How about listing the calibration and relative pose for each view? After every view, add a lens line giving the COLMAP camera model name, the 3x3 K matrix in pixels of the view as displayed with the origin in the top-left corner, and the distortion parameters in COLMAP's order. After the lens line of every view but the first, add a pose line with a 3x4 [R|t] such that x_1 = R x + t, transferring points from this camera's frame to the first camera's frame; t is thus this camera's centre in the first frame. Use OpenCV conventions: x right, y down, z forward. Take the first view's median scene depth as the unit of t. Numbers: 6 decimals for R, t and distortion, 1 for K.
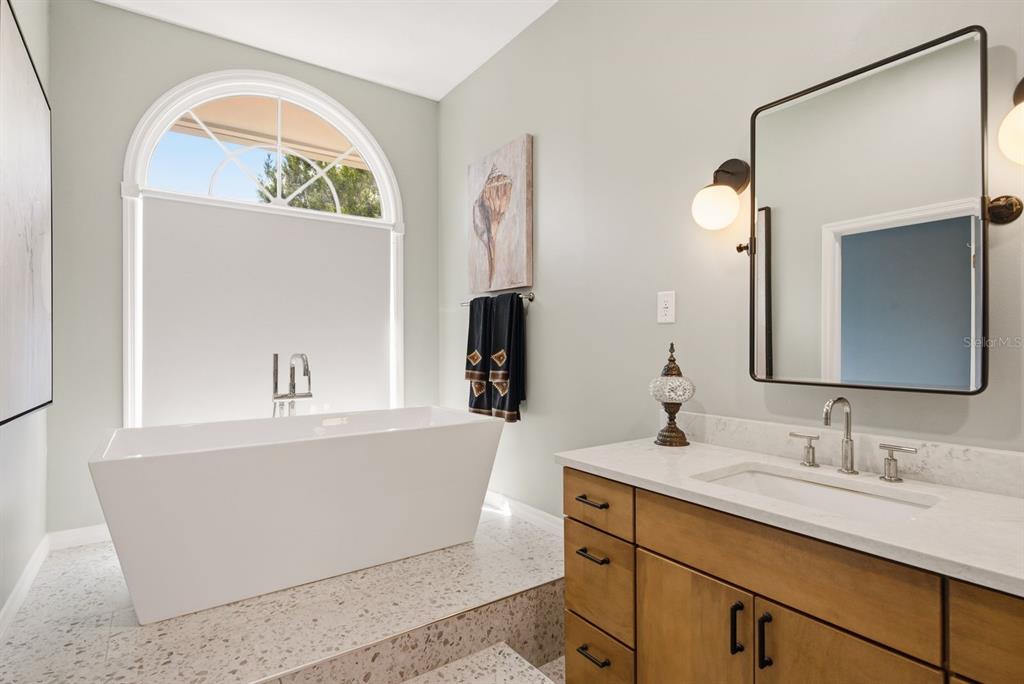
lens RADIAL K [[500.3, 0, 512.0], [0, 500.3, 342.0], [0, 0, 1]] dist [-0.000329, 0.000088]
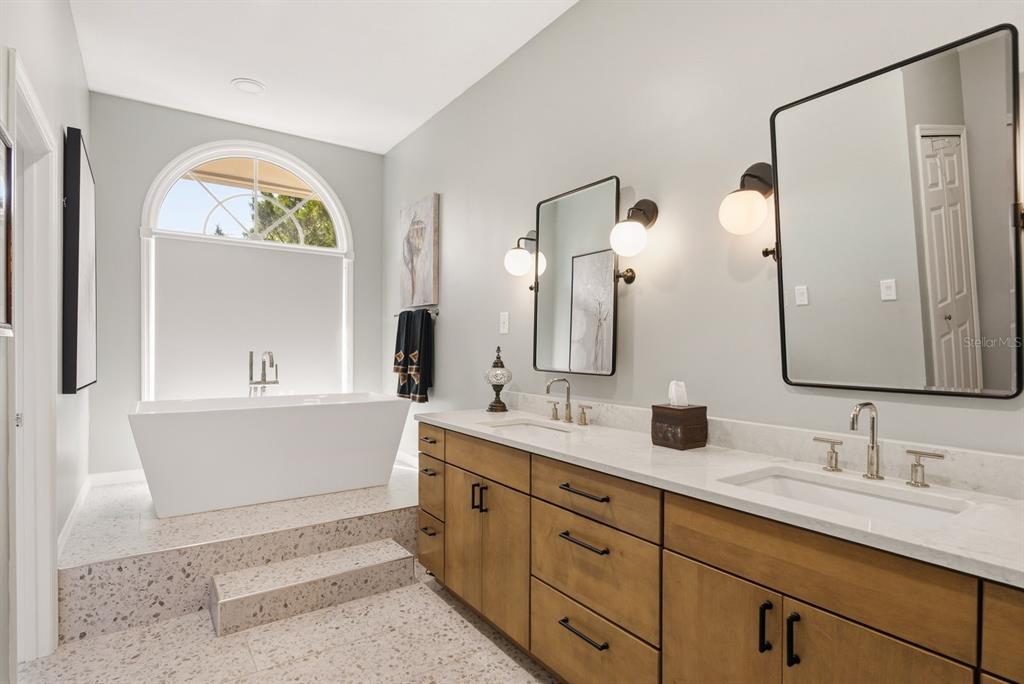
lens RADIAL K [[512.4, 0, 513.6], [0, 512.4, 353.8], [0, 0, 1]] dist [0.002216, -0.000184]
pose [[0.999920, 0.011467, -0.005272, 0.259653], [-0.011379, 0.999802, 0.016297, -0.001059], [0.005458, -0.016236, 0.999853, -0.409539]]
